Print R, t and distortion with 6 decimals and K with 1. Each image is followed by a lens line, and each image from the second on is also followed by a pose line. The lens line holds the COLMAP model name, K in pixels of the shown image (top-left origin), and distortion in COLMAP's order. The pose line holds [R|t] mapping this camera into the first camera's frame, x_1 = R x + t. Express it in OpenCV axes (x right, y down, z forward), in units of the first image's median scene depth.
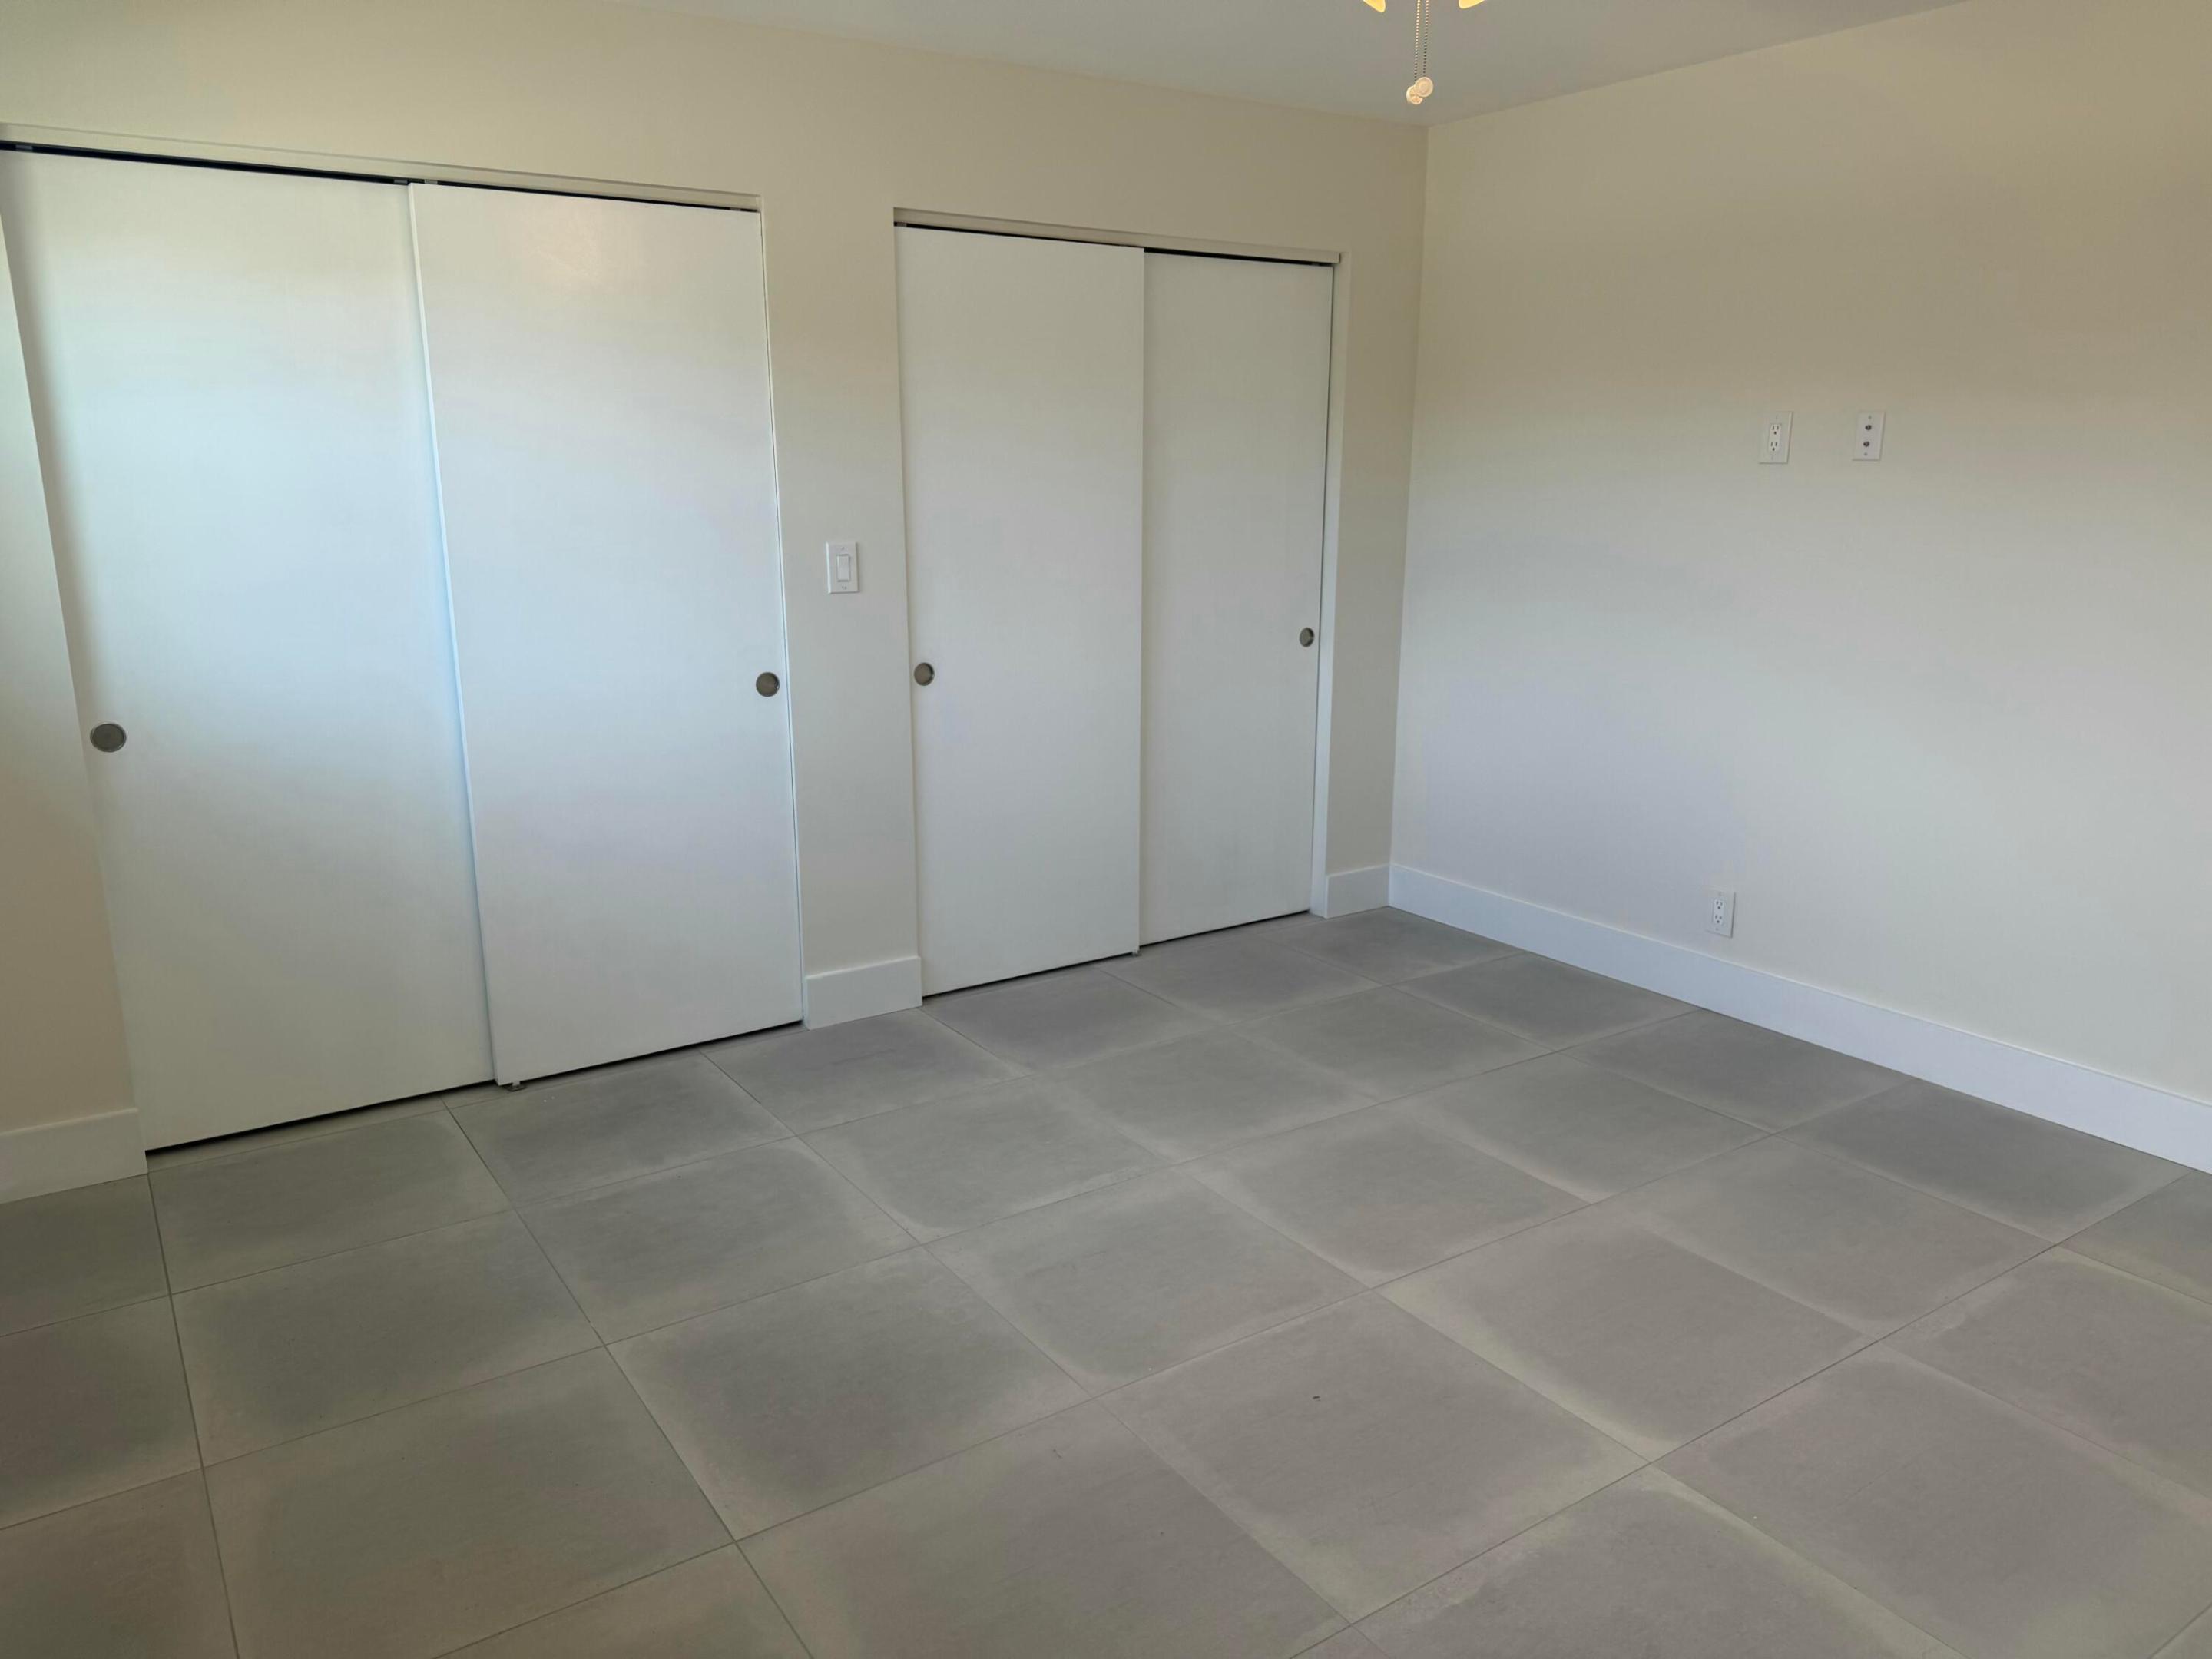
lens RADIAL K [[1550.3, 0, 1109.6], [0, 1550.3, 846.5], [0, 0, 1]] dist [0.115760, -0.165056]
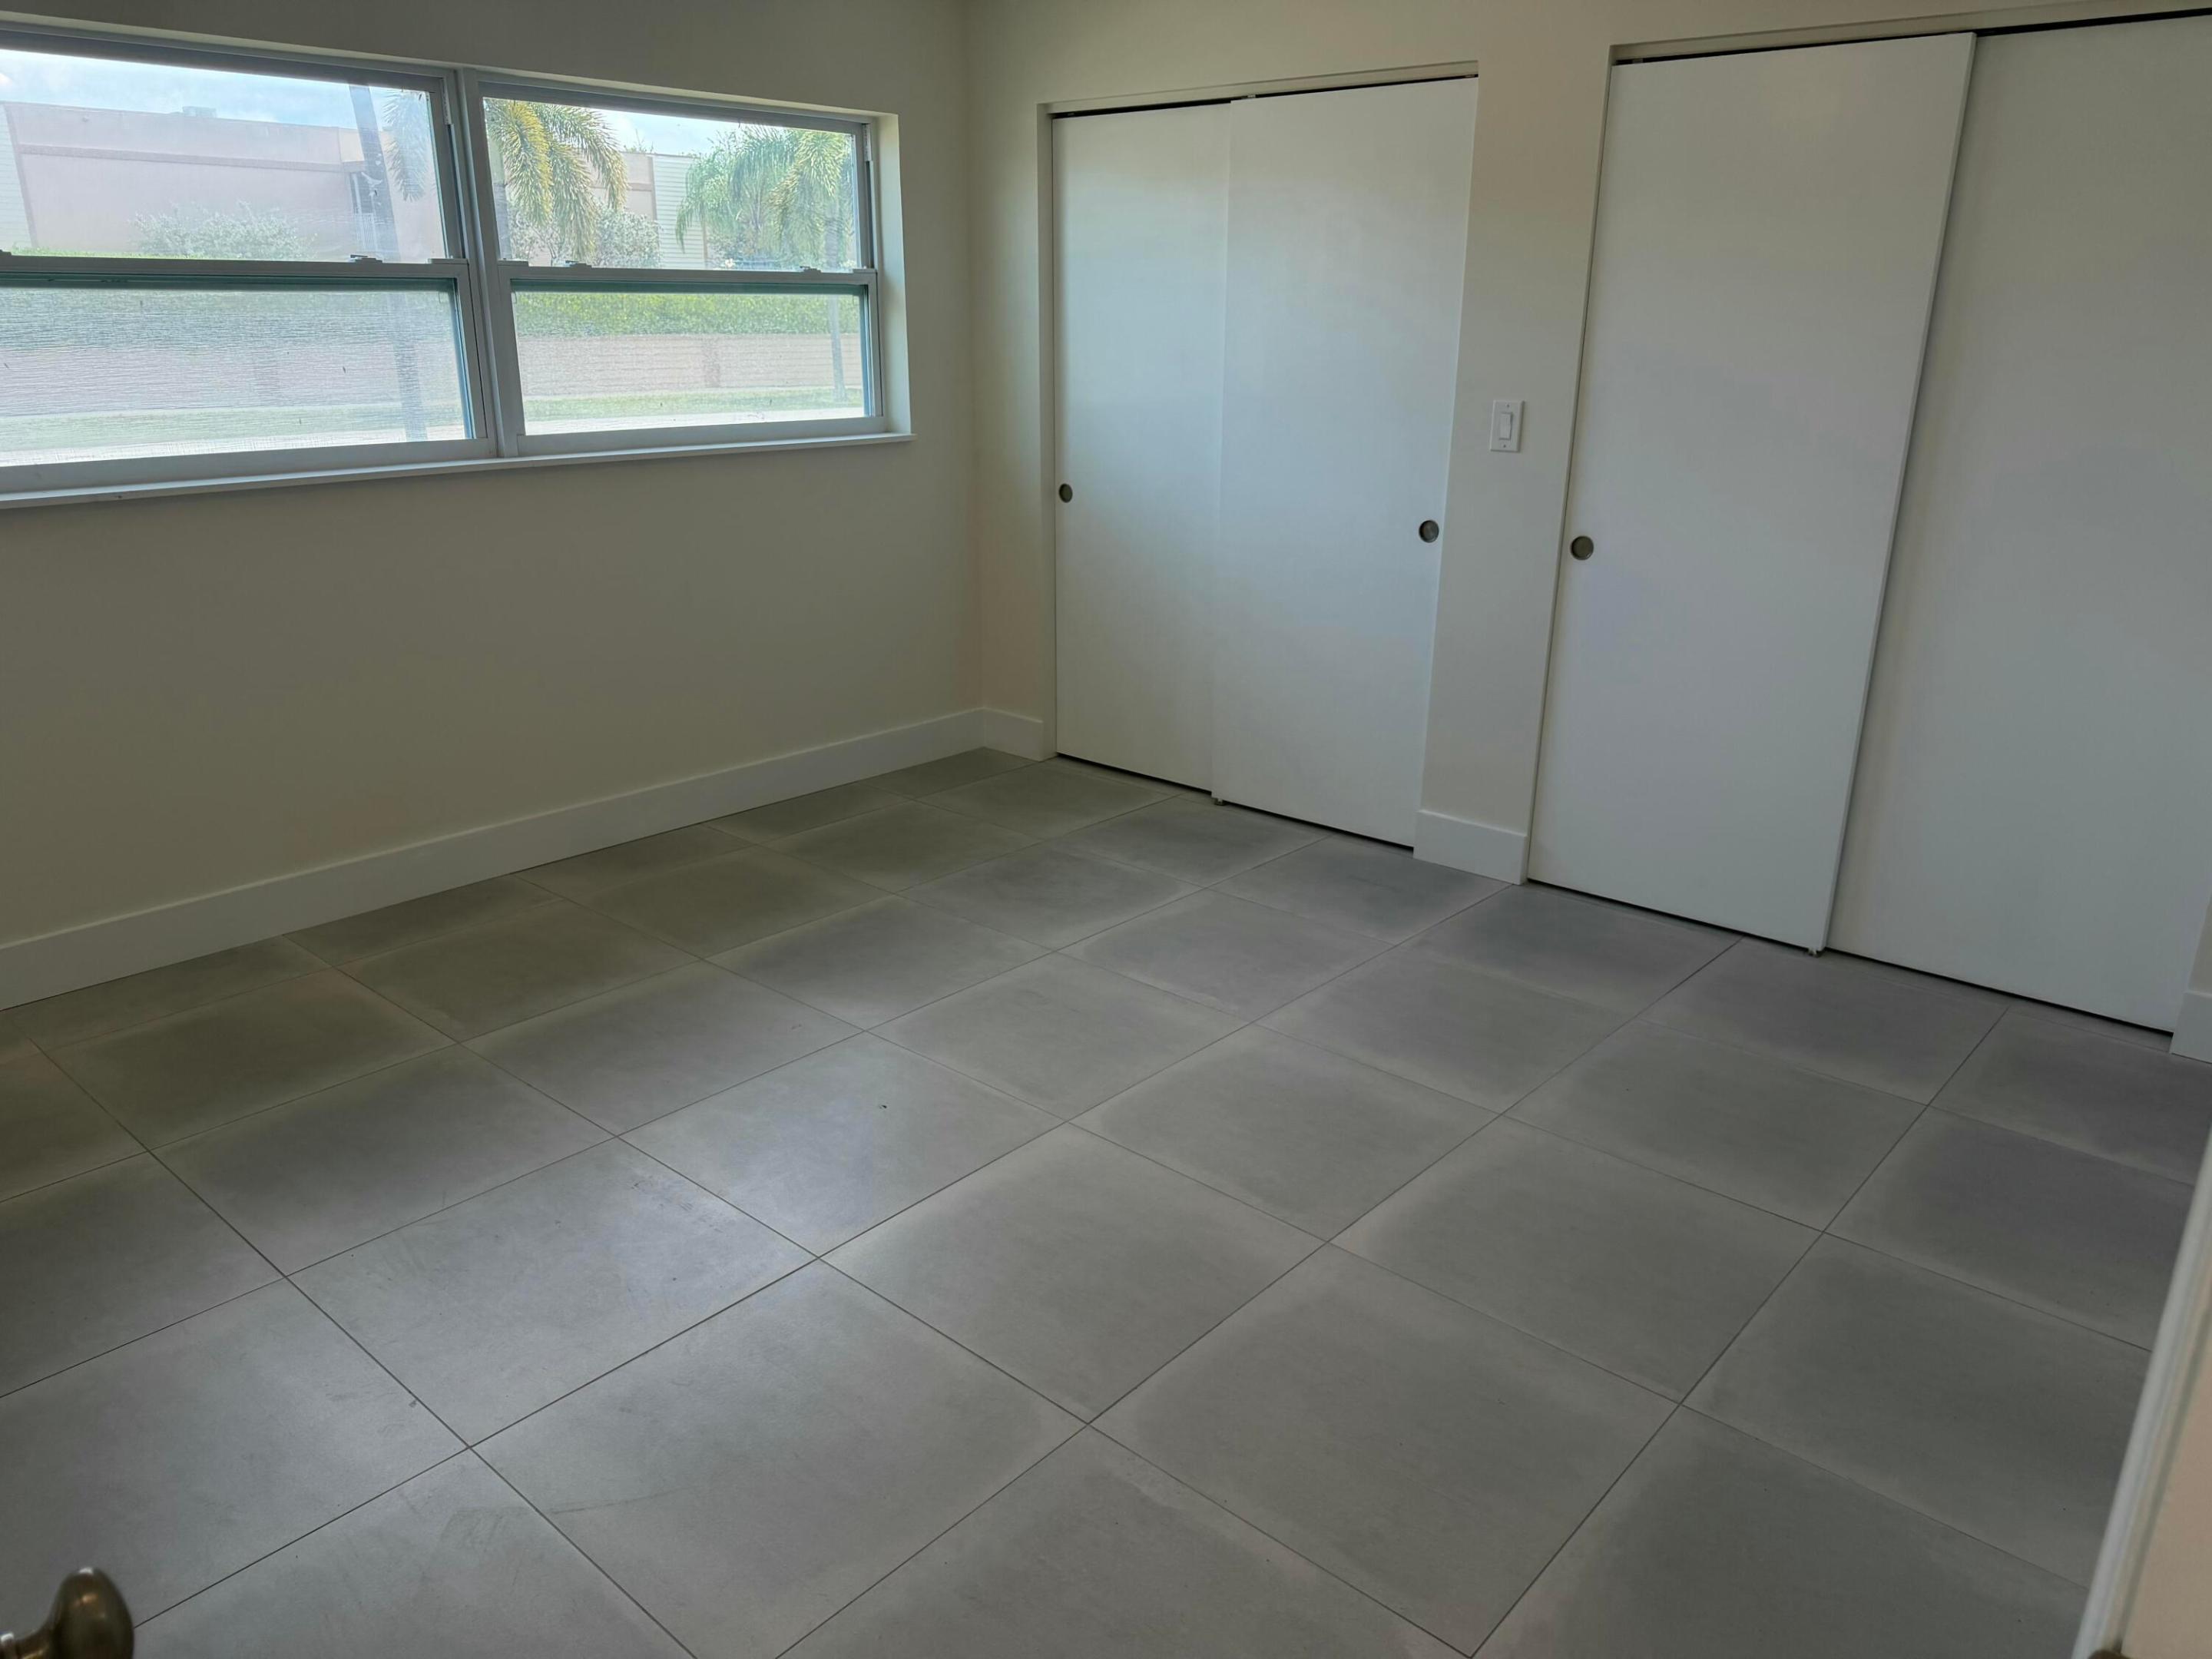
lens RADIAL K [[1550.3, 0, 1109.6], [0, 1550.3, 846.5], [0, 0, 1]] dist [0.115760, -0.165056]
pose [[0.250717, 0.315764, -0.915114, 0.782195], [-0.242626, 0.935632, 0.256370, -0.122476], [0.937163, 0.157754, 0.311191, 0.487531]]
